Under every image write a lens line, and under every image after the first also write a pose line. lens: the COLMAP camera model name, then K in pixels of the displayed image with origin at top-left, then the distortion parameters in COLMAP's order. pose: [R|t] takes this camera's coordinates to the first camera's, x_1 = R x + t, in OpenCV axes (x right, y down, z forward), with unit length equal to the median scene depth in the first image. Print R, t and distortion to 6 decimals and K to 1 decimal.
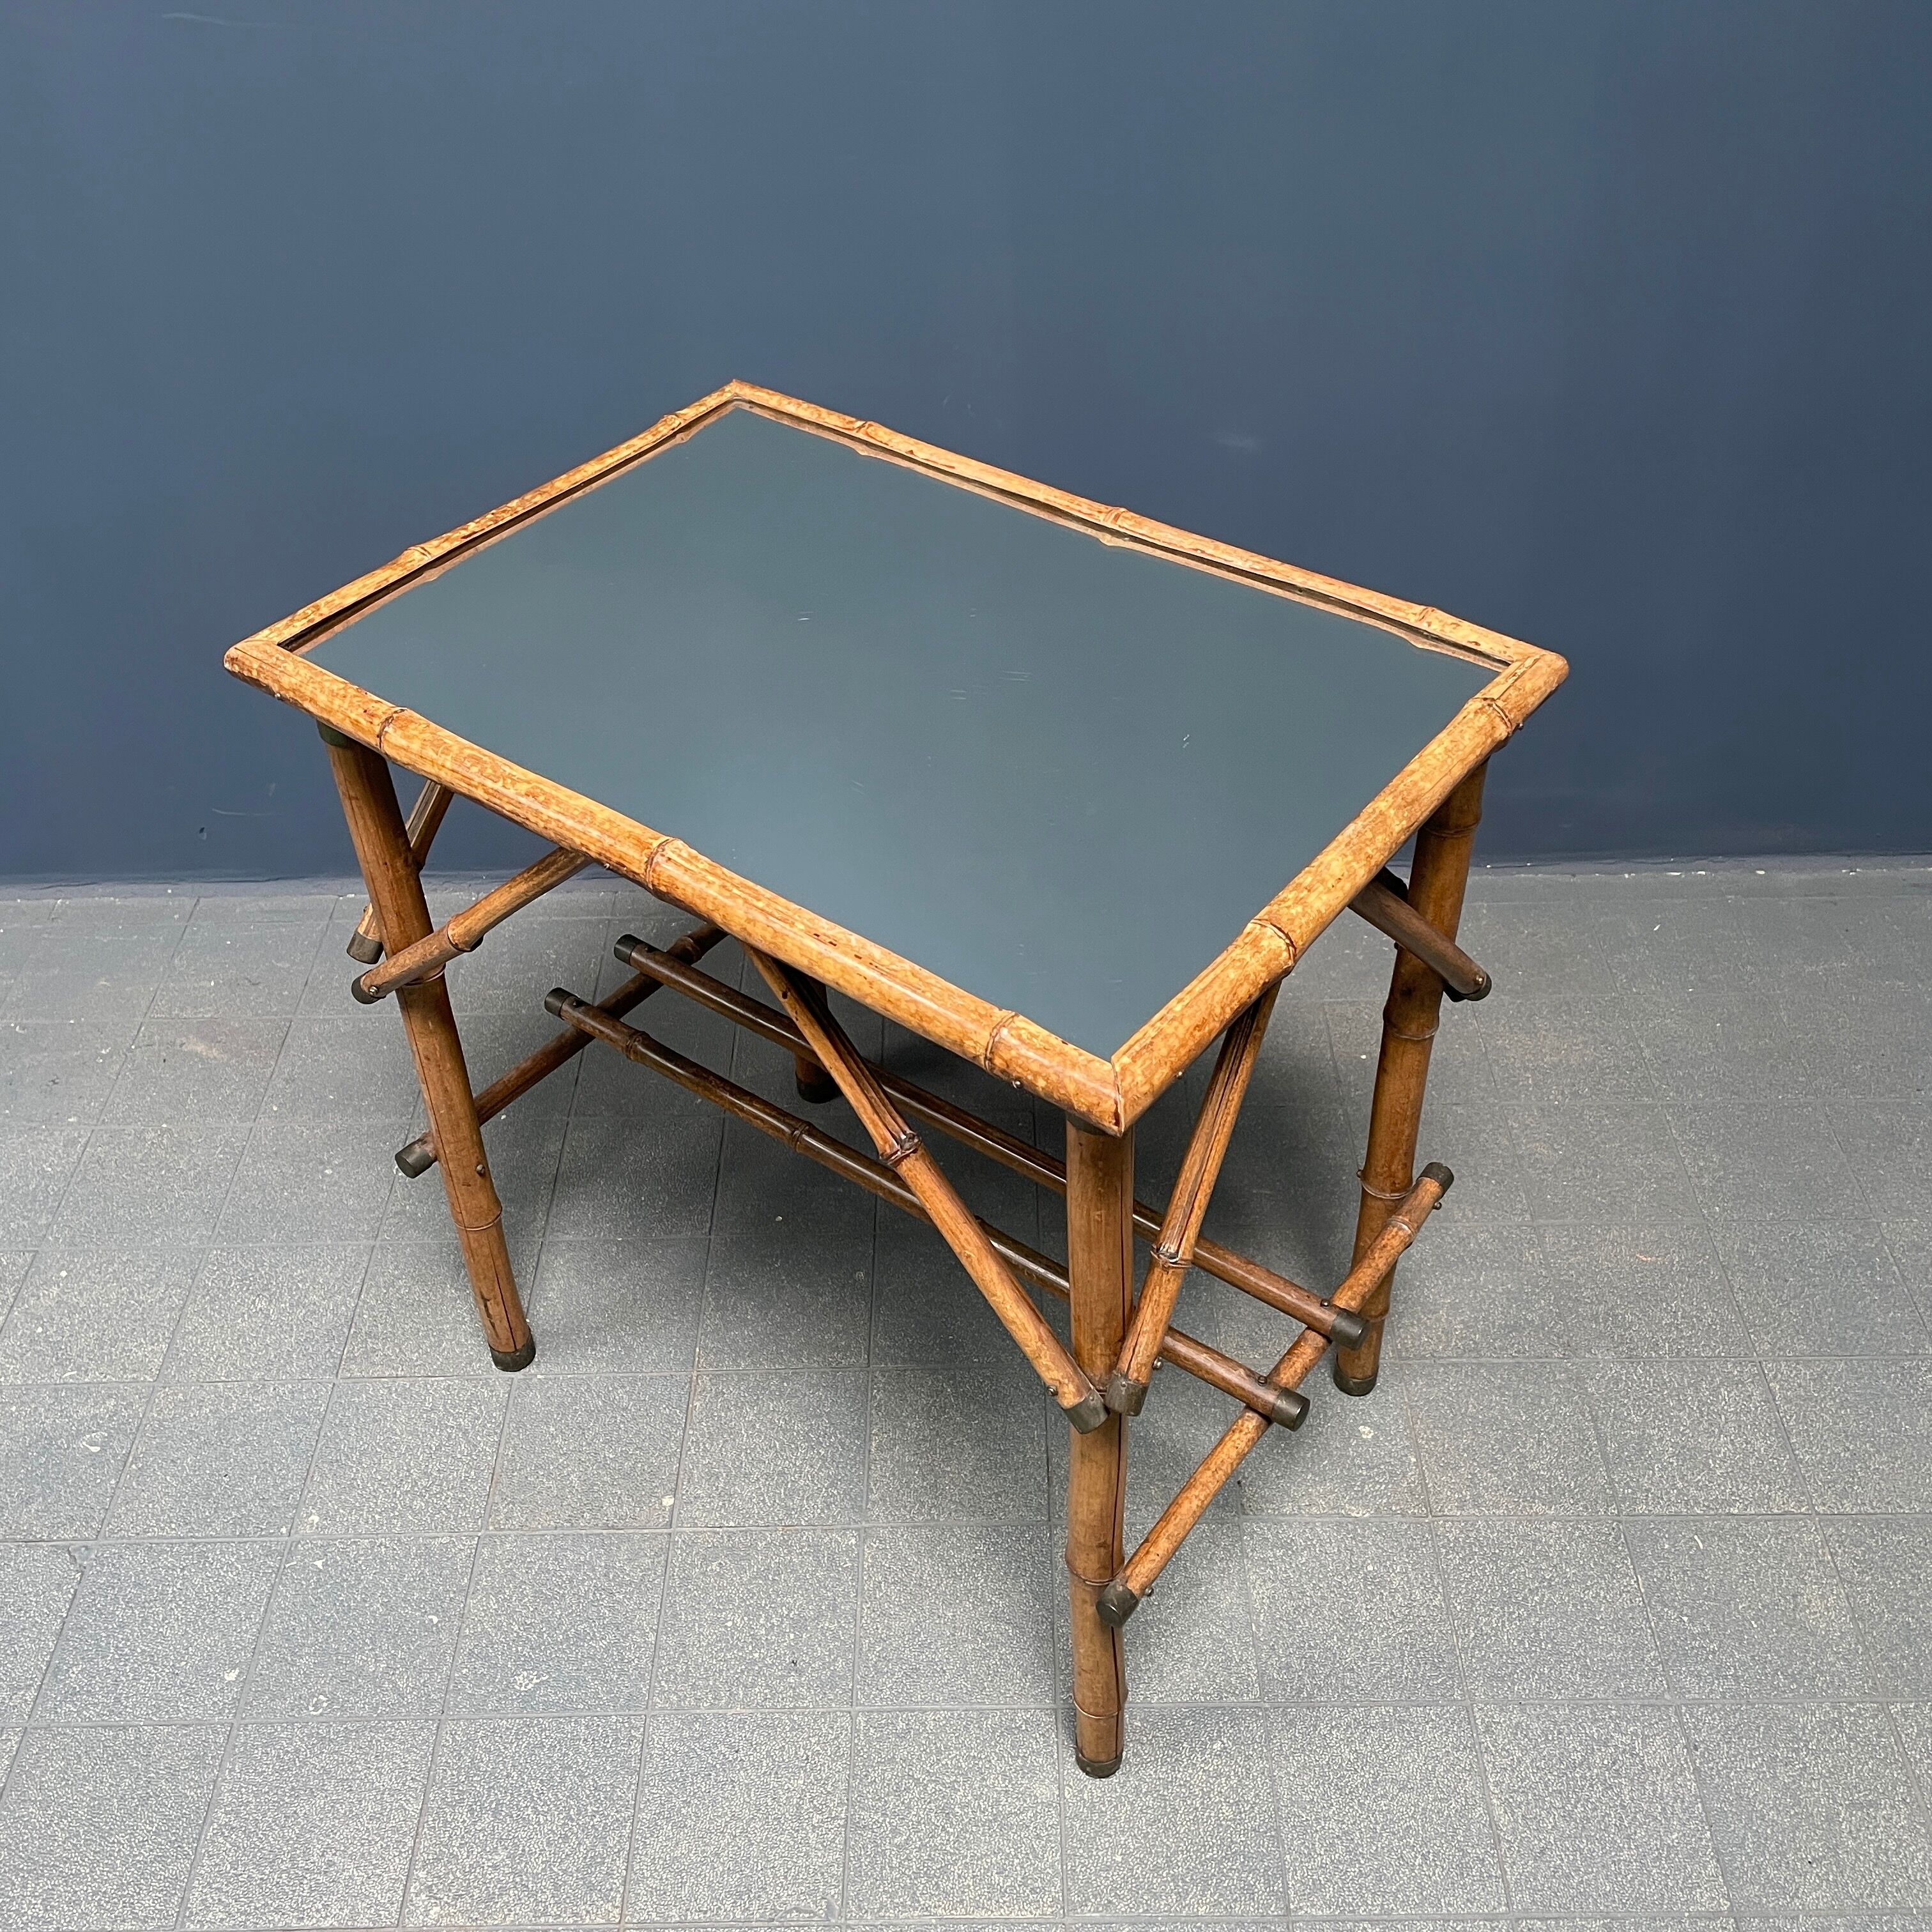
lens RADIAL K [[1983.5, 0, 976.8], [0, 1983.5, 943.8], [0, 0, 1]] dist [0.028106, 0.000000]
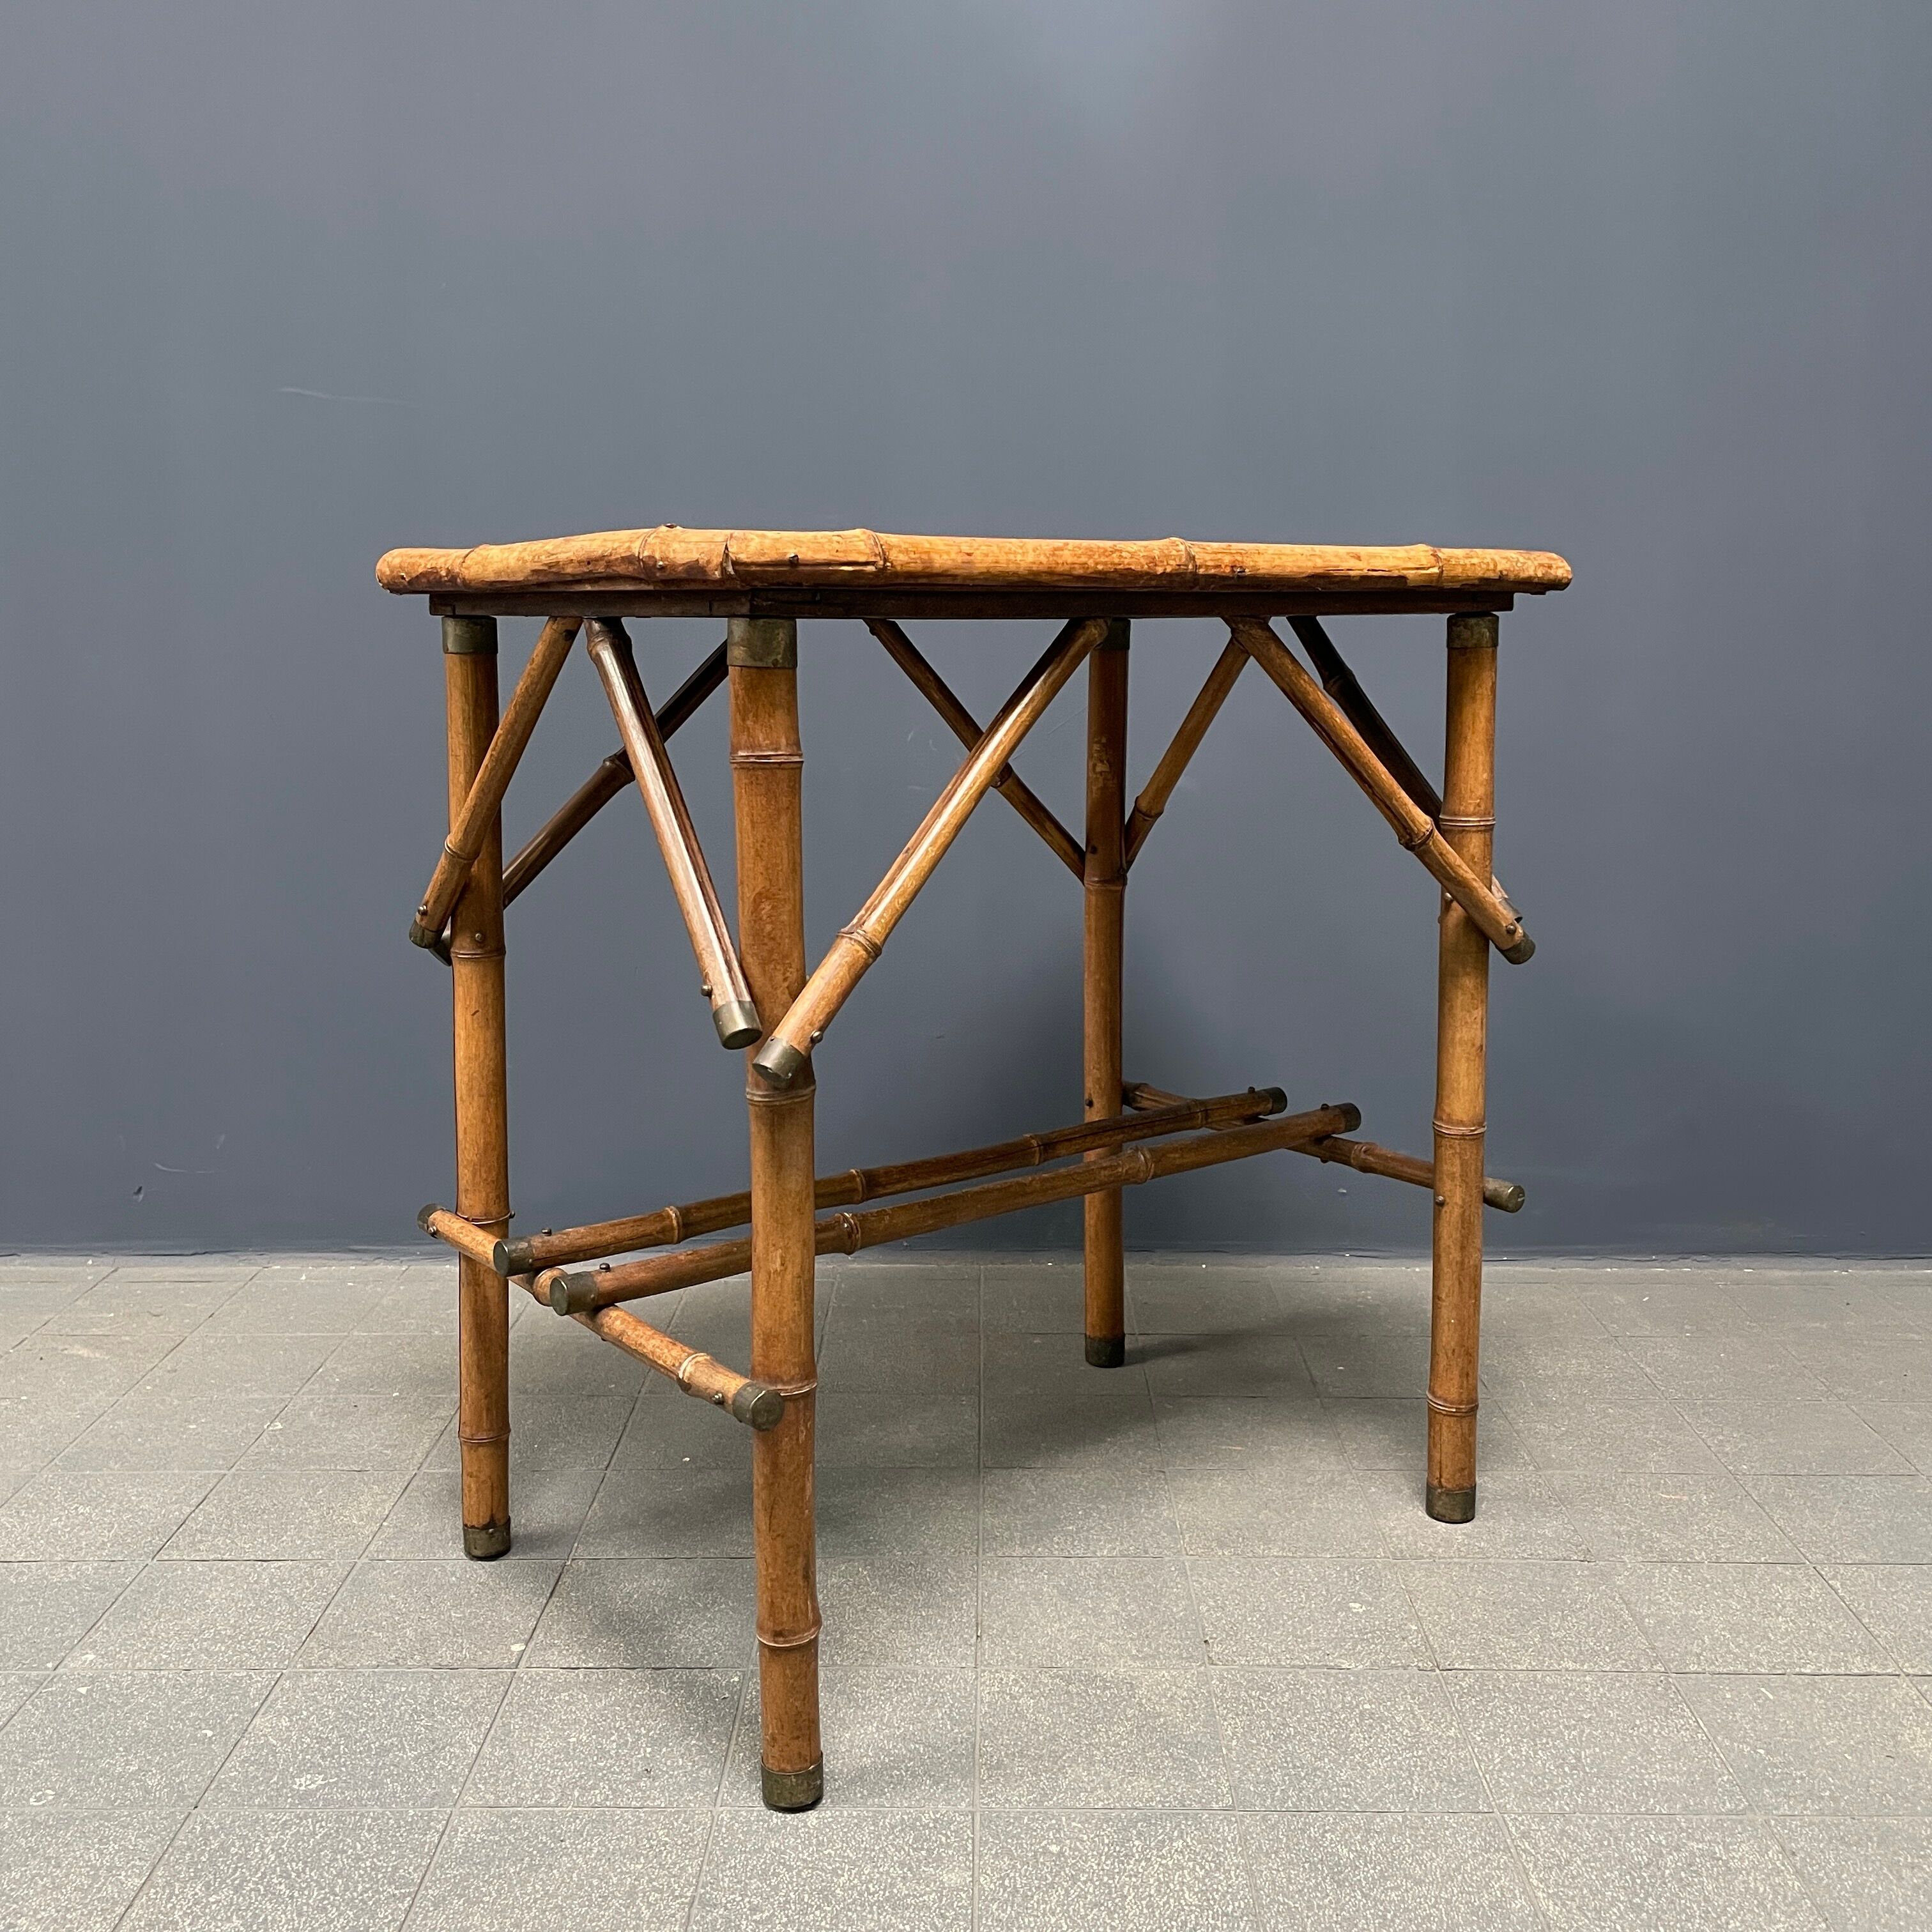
lens RADIAL K [[1983.5, 0, 972.0], [0, 1983.5, 947.1], [0, 0, 1]] dist [0.028106, 0.000000]
pose [[0.999783, 0.017560, -0.011180, 0.038518], [-0.020812, 0.854841, -0.518472, 0.458957], [0.000453, 0.518592, 0.855021, 0.136928]]
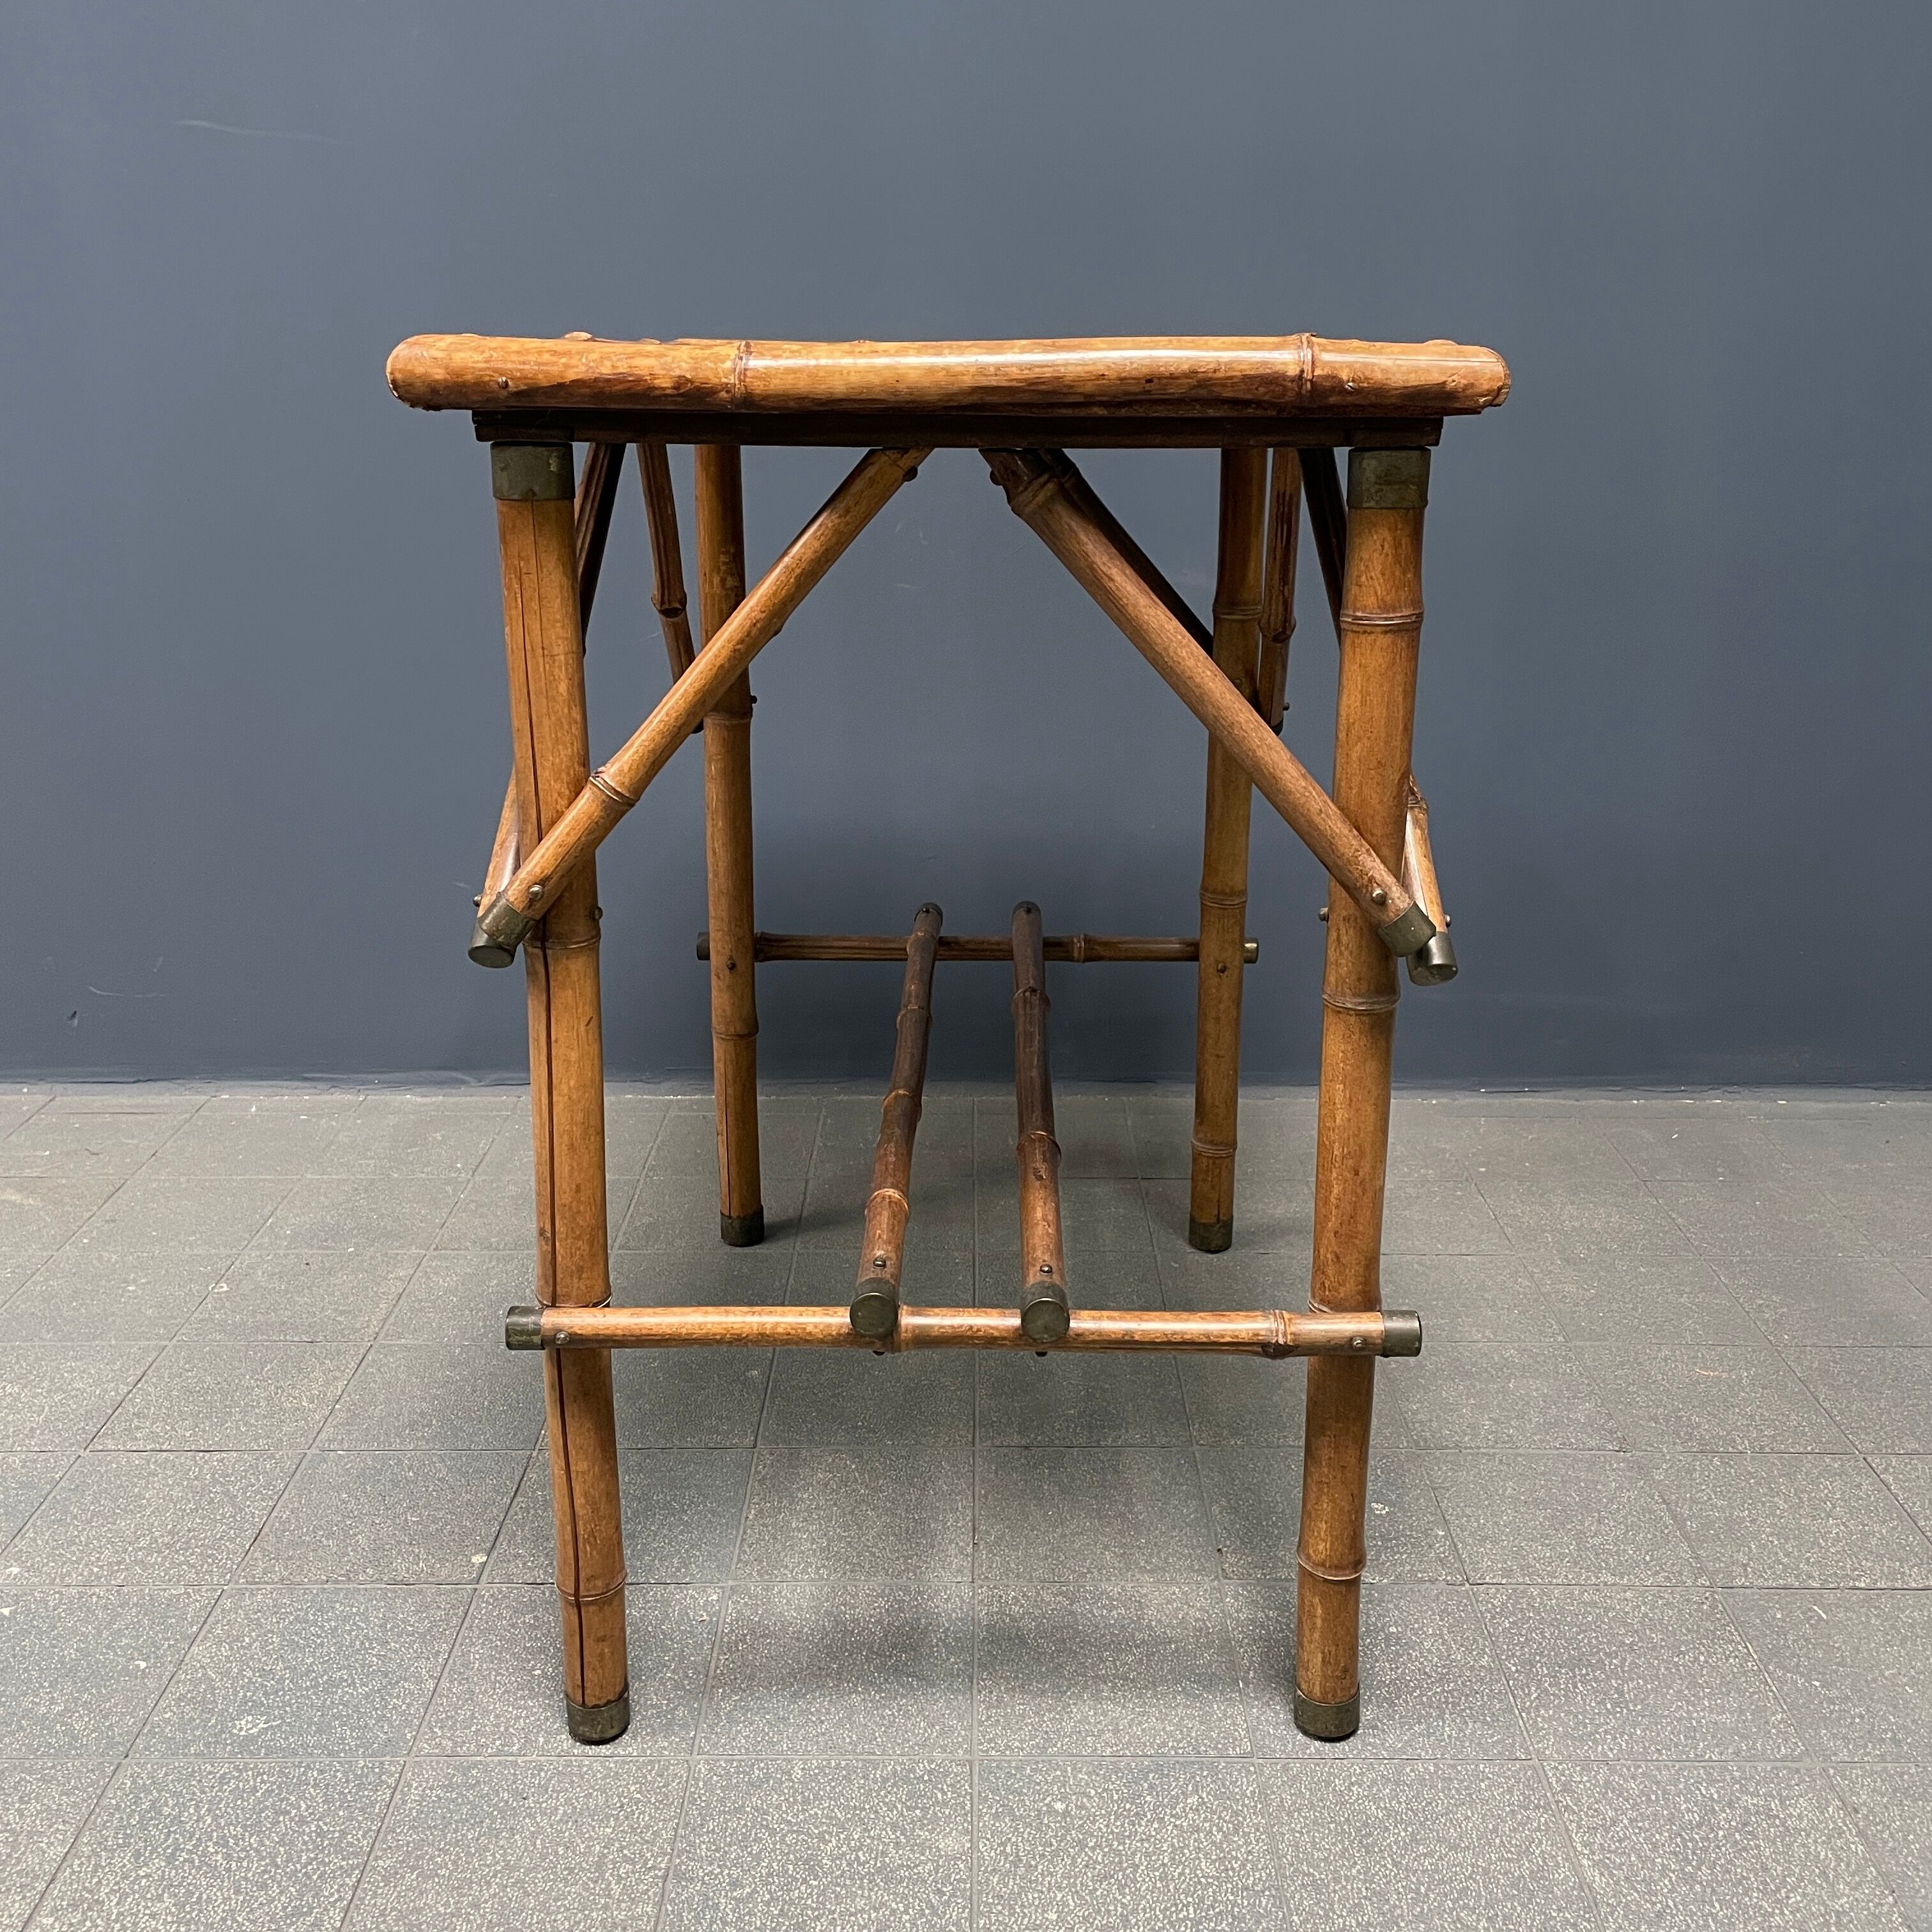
lens RADIAL K [[1983.5, 0, 981.9], [0, 1983.5, 944.2], [0, 0, 1]] dist [0.028106, 0.000000]
pose [[0.999770, 0.021083, 0.003880, 0.031608], [-0.017725, 0.914791, -0.403538, 0.371369], [-0.012057, 0.403376, 0.914955, 0.195491]]
